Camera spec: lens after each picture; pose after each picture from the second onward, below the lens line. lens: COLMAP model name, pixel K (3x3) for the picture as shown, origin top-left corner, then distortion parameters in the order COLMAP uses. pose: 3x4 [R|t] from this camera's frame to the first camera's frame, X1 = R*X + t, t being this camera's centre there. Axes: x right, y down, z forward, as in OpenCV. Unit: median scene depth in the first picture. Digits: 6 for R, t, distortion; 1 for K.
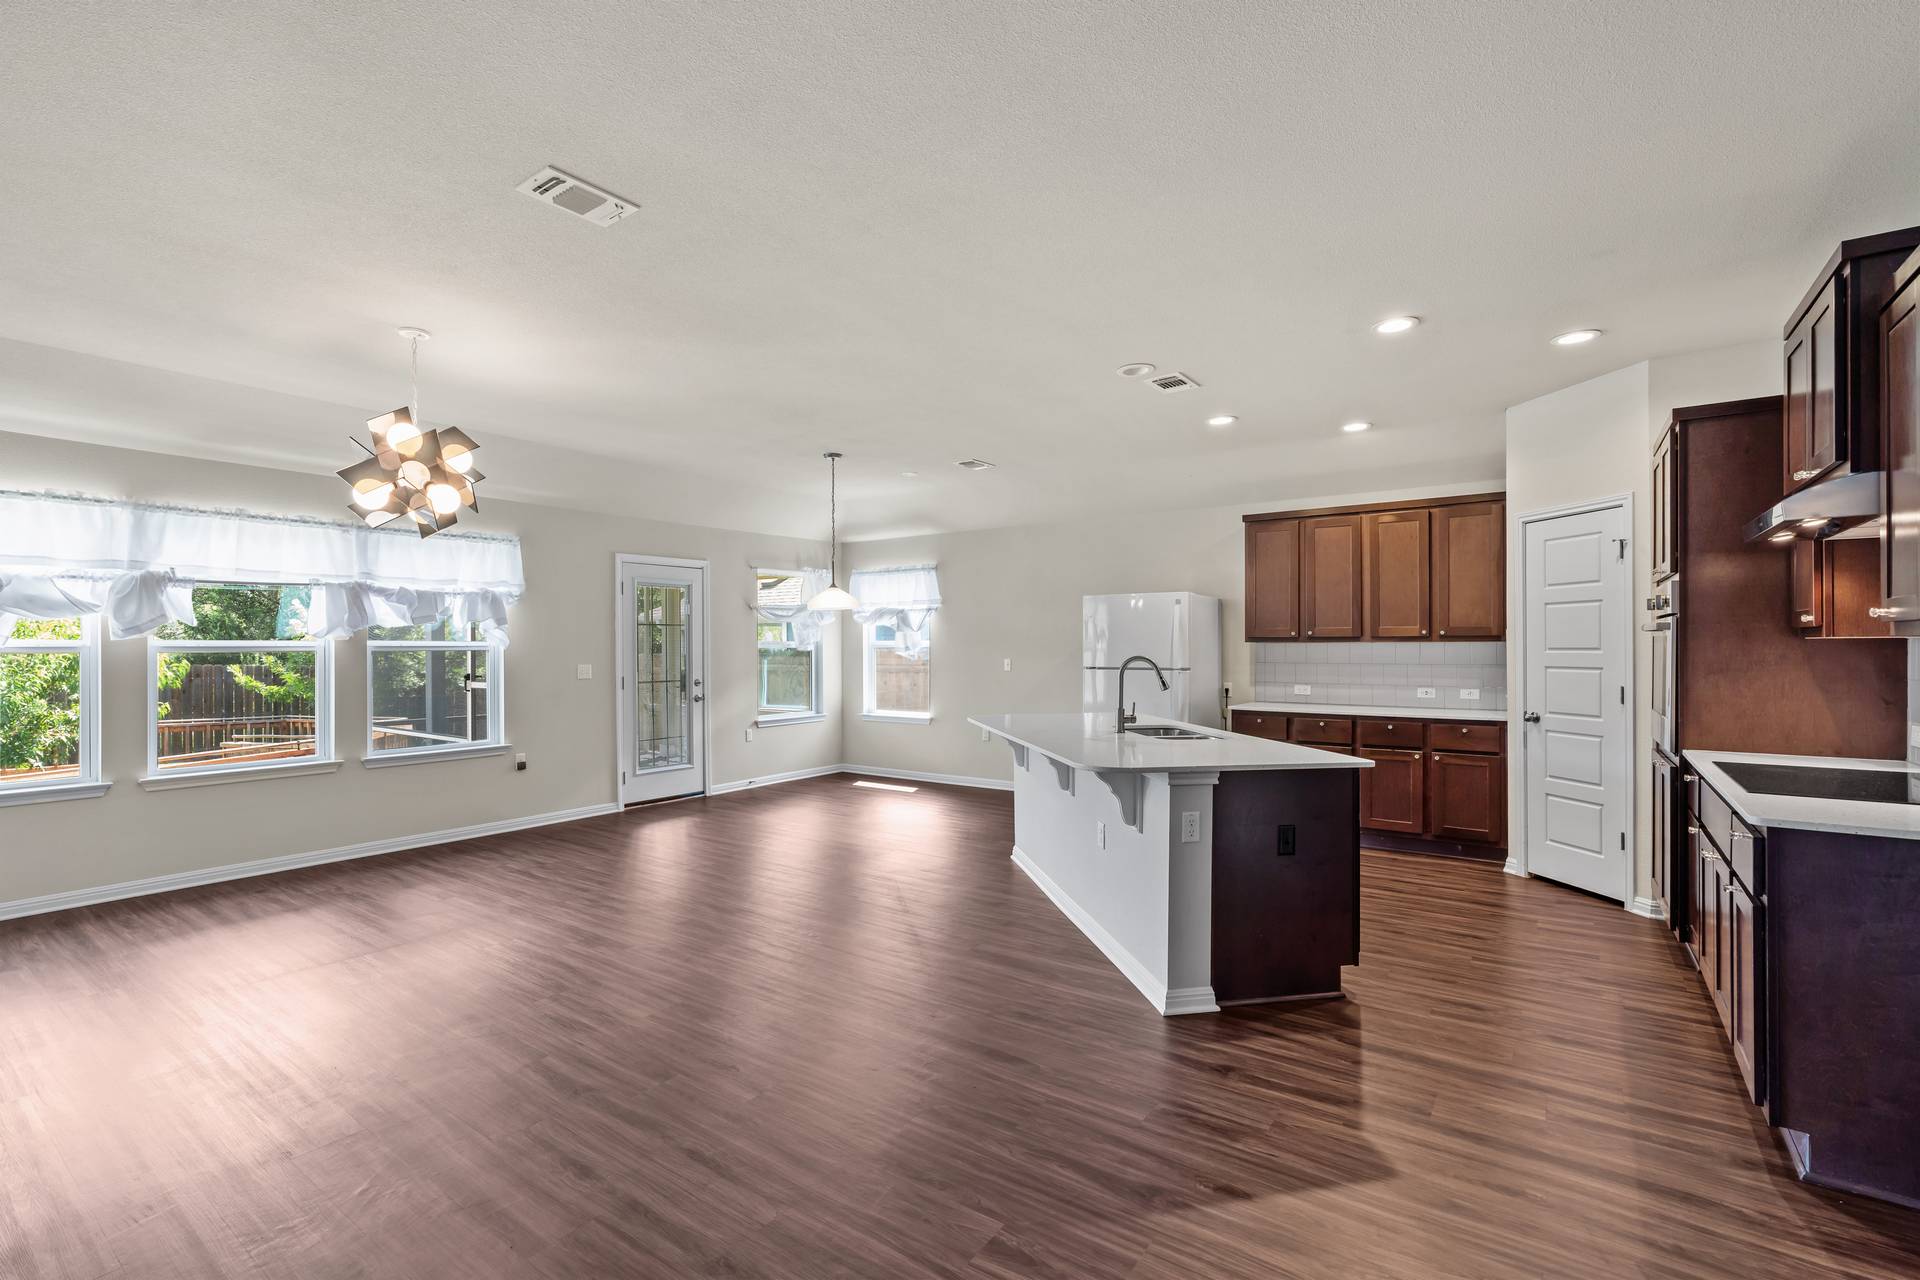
lens RADIAL K [[857.5, 0, 954.6], [0, 857.5, 642.4], [0, 0, 1]] dist [-0.008507, 0.002985]
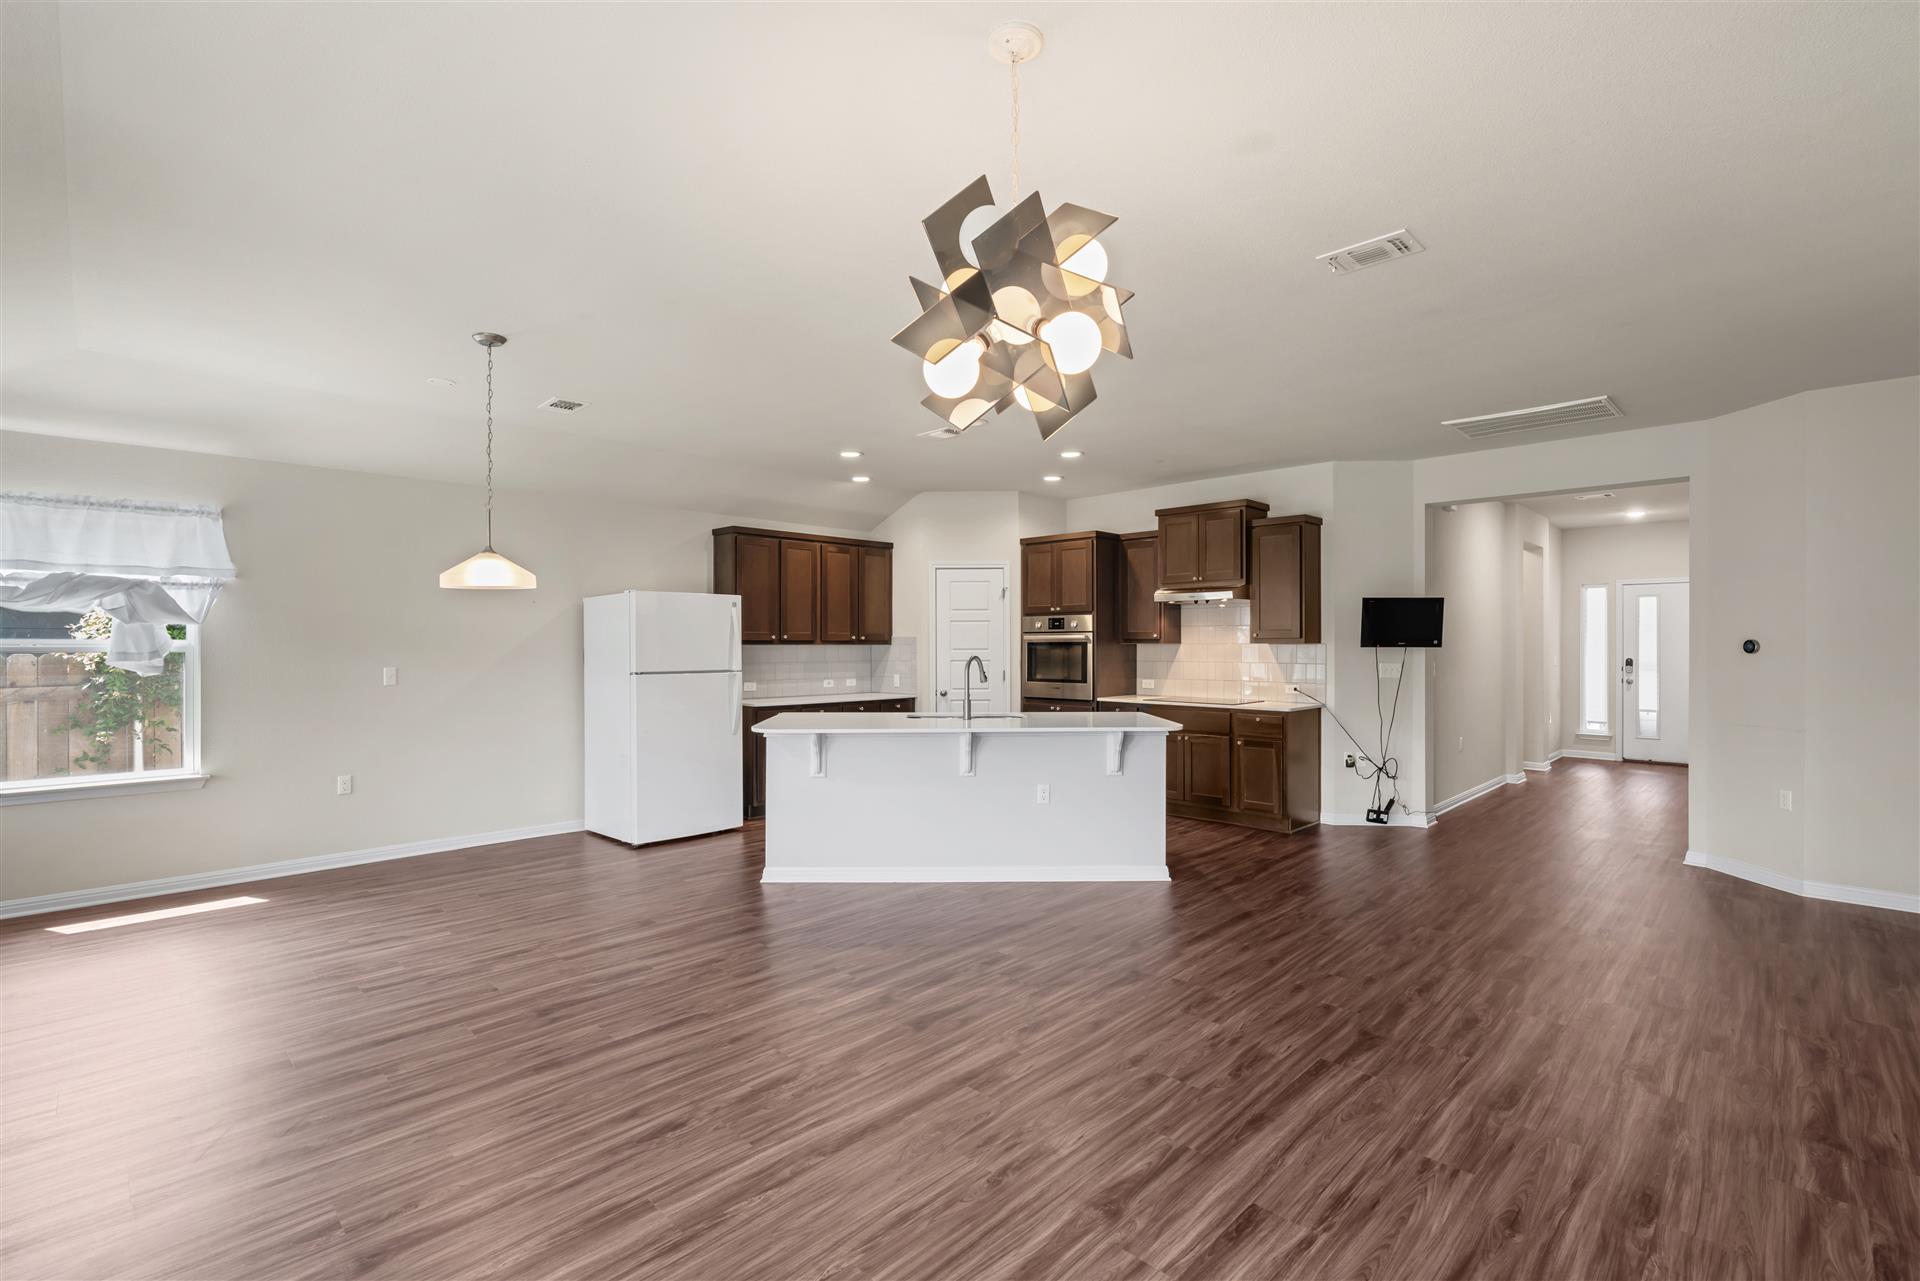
lens RADIAL K [[857.5, 0, 953.7], [0, 857.5, 648.0], [0, 0, 1]] dist [-0.008507, 0.002985]
pose [[0.158601, -0.000059, 0.987343, -0.735829], [-0.000975, 1.000000, 0.000216, 0.003825], [-0.987342, -0.000997, 0.158601, 0.610778]]
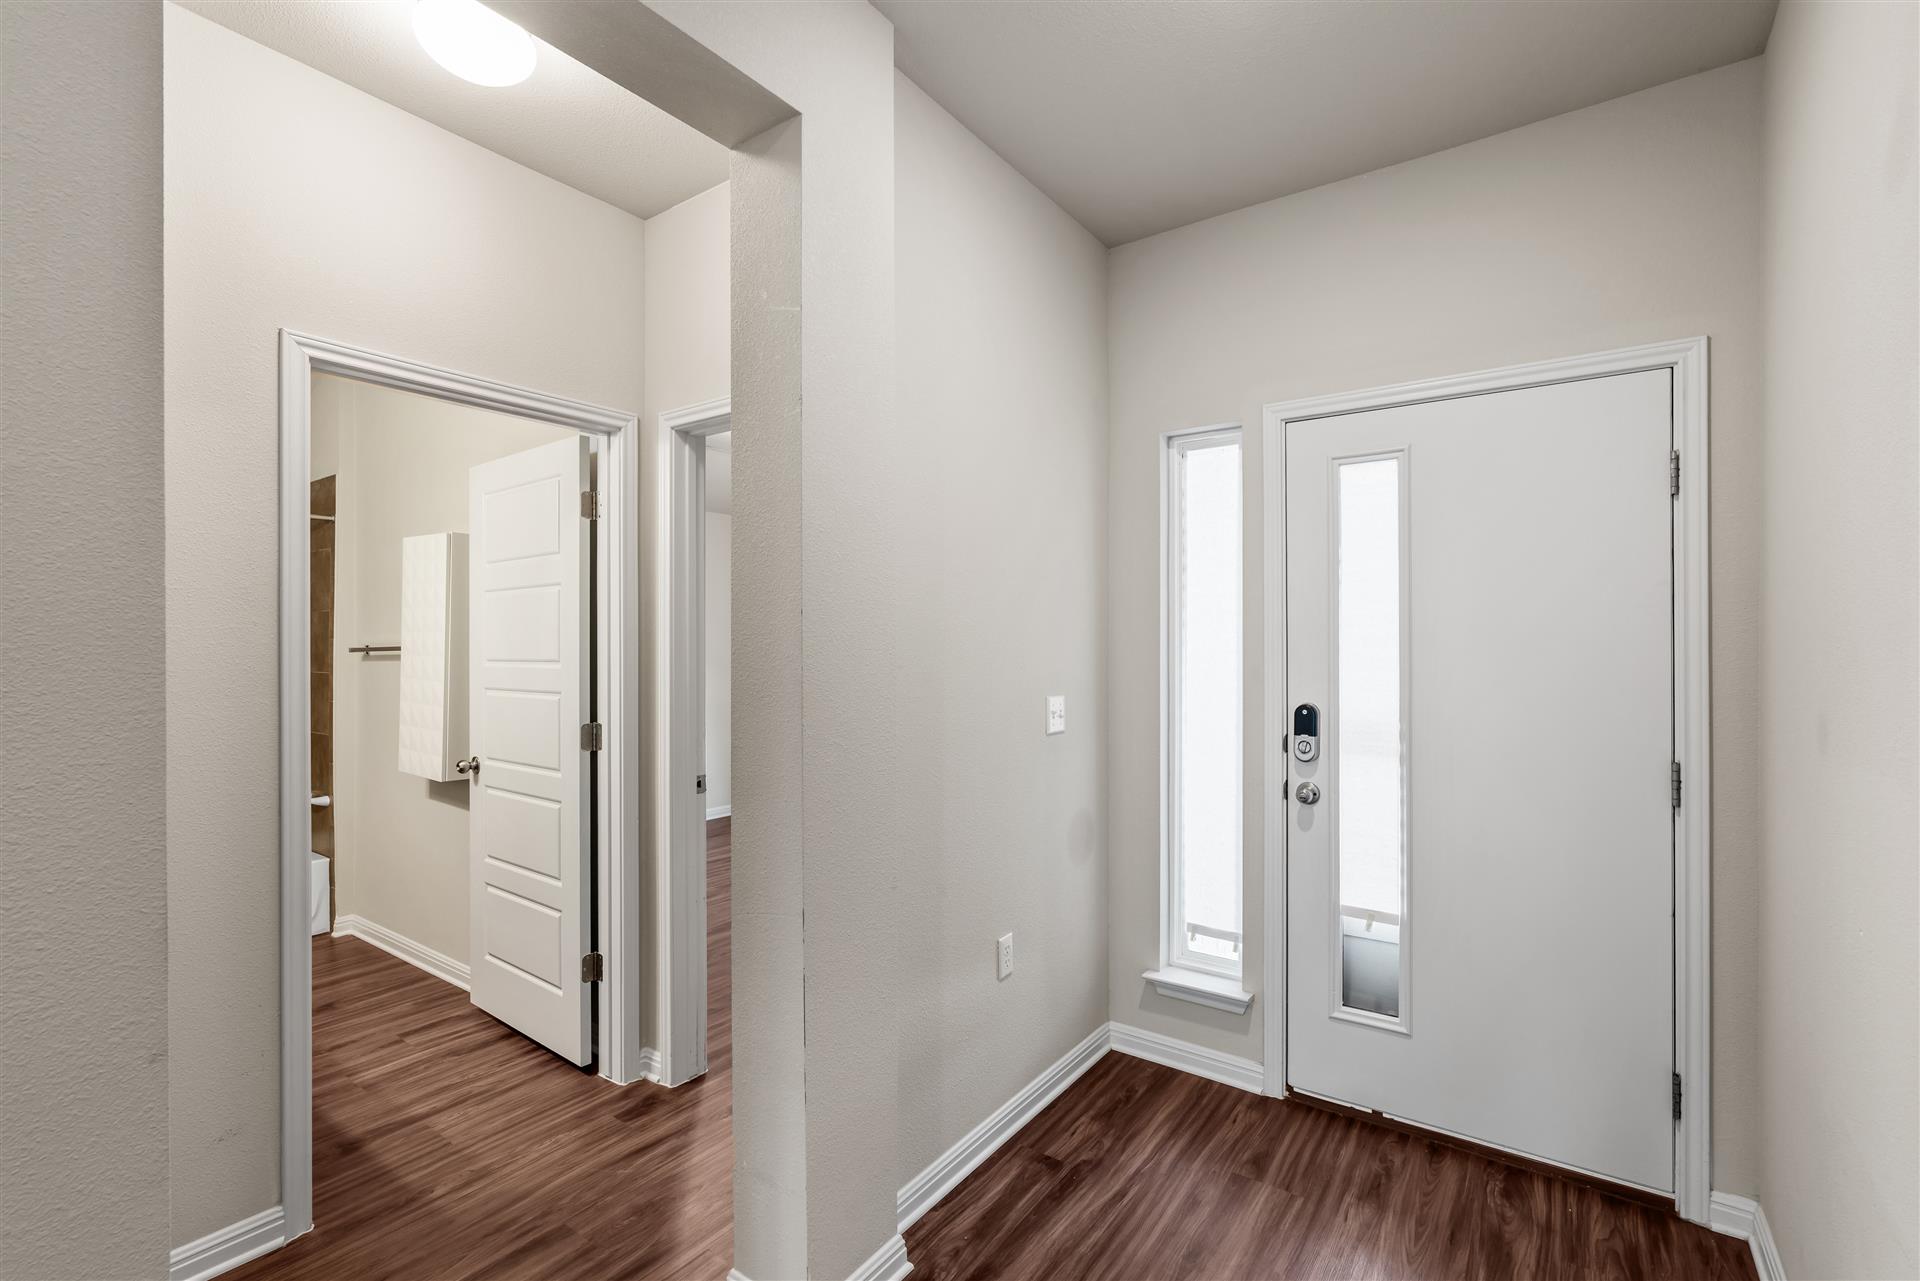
lens RADIAL K [[857.5, 0, 957.9], [0, 857.5, 650.8], [0, 0, 1]] dist [-0.008507, 0.002985]
pose [[-0.020594, 0.006291, 0.999768, 0.701552], [-0.001455, 0.999979, -0.006322, -0.001285], [-0.999787, -0.001584, -0.020584, -0.248256]]
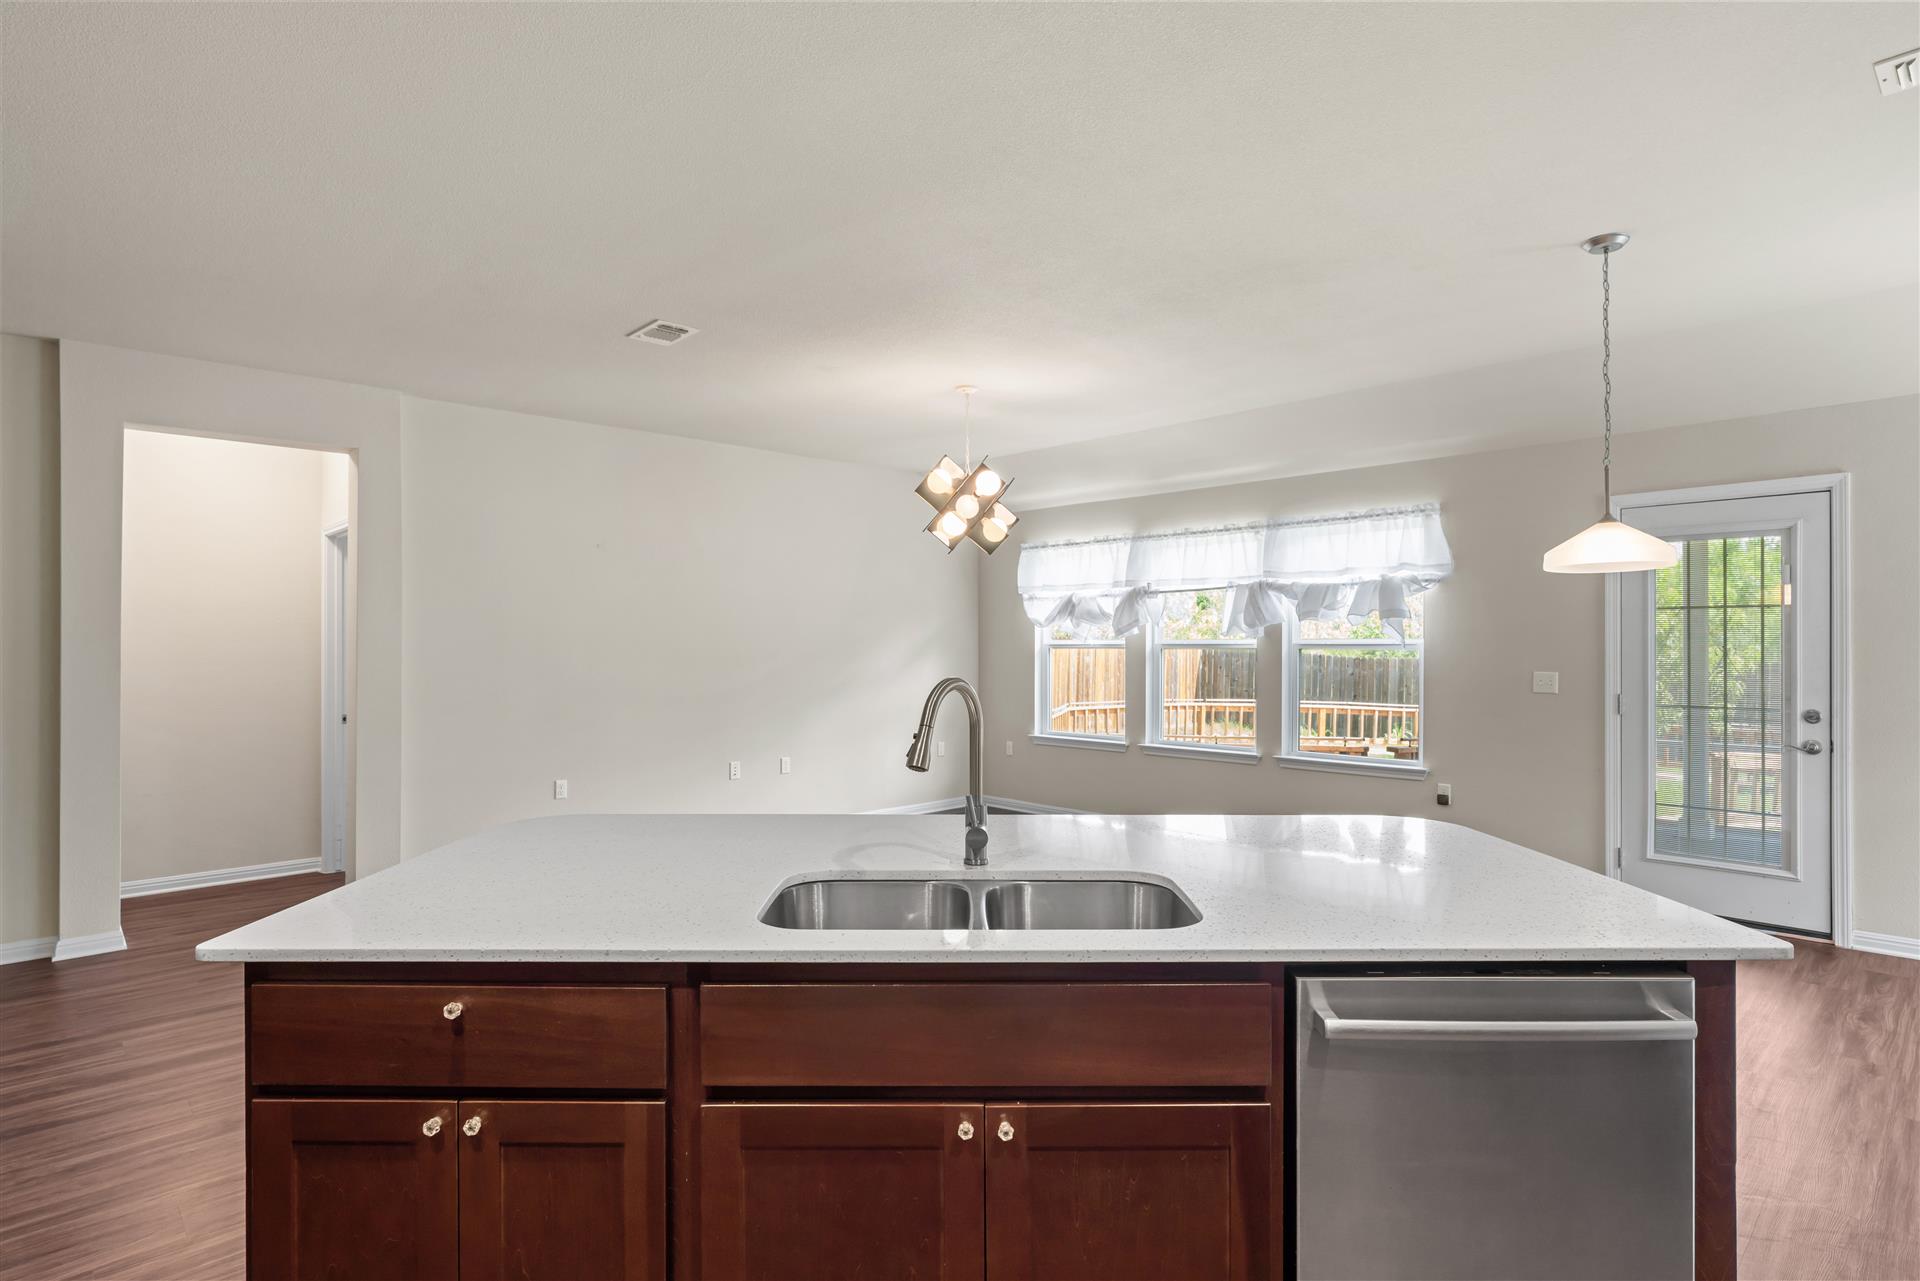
lens RADIAL K [[998.6, 0, 952.2], [0, 998.6, 651.3], [0, 0, 1]] dist [0.002311, 0.000735]
pose [[-0.184215, 0.010133, -0.982834, 0.499377], [0.004249, 0.999946, 0.009513, -0.000060], [0.982877, -0.002424, -0.184249, 0.797225]]
